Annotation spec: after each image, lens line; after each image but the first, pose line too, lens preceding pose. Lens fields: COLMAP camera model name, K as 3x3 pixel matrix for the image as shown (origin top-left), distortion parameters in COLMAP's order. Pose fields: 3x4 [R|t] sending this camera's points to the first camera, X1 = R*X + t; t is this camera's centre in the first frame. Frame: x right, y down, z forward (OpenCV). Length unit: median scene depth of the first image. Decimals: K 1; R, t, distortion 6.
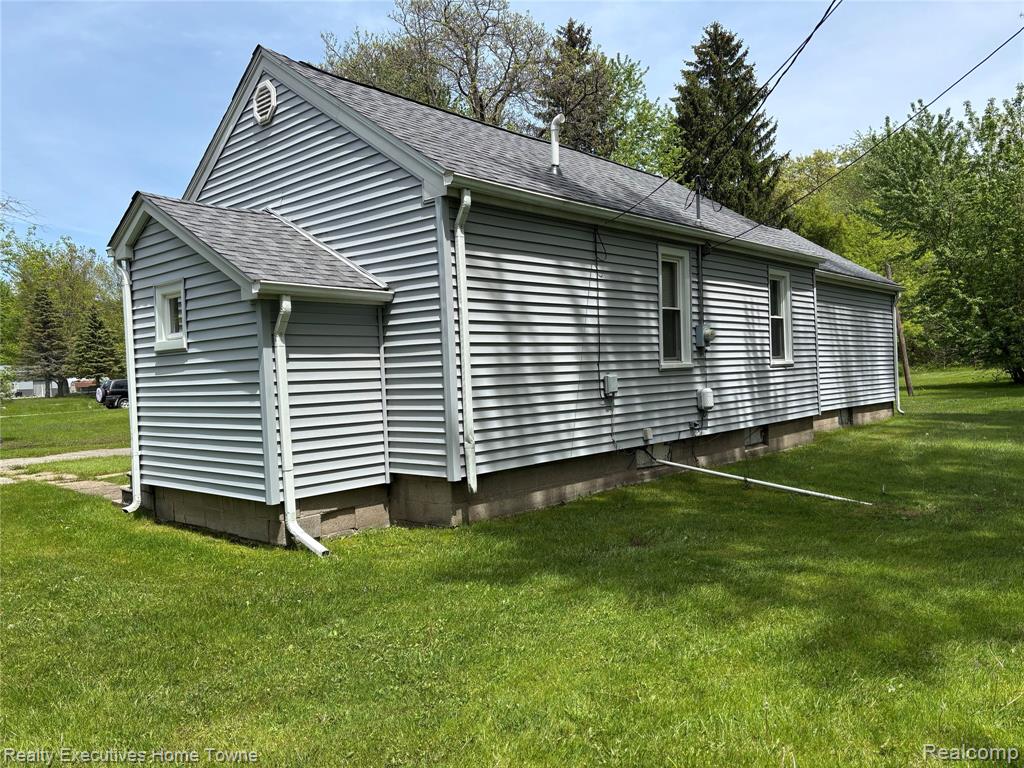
lens RADIAL K [[773.3, 0, 510.1], [0, 773.3, 380.6], [0, 0, 1]] dist [0.053523, -0.058614]
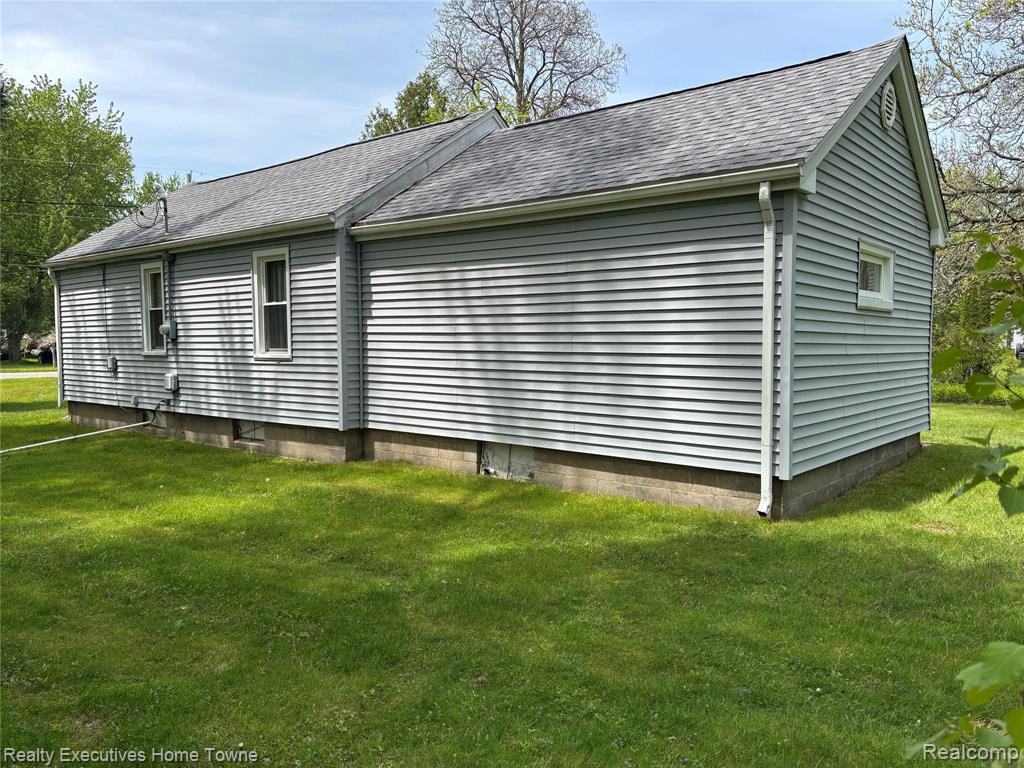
lens RADIAL K [[773.3, 0, 512.7], [0, 773.3, 389.0], [0, 0, 1]] dist [0.053523, -0.058614]
pose [[0.039427, 0.082858, -0.995781, 1.440706], [-0.021728, 0.996391, 0.082049, -0.074459], [0.998986, 0.018401, 0.041085, 1.441843]]
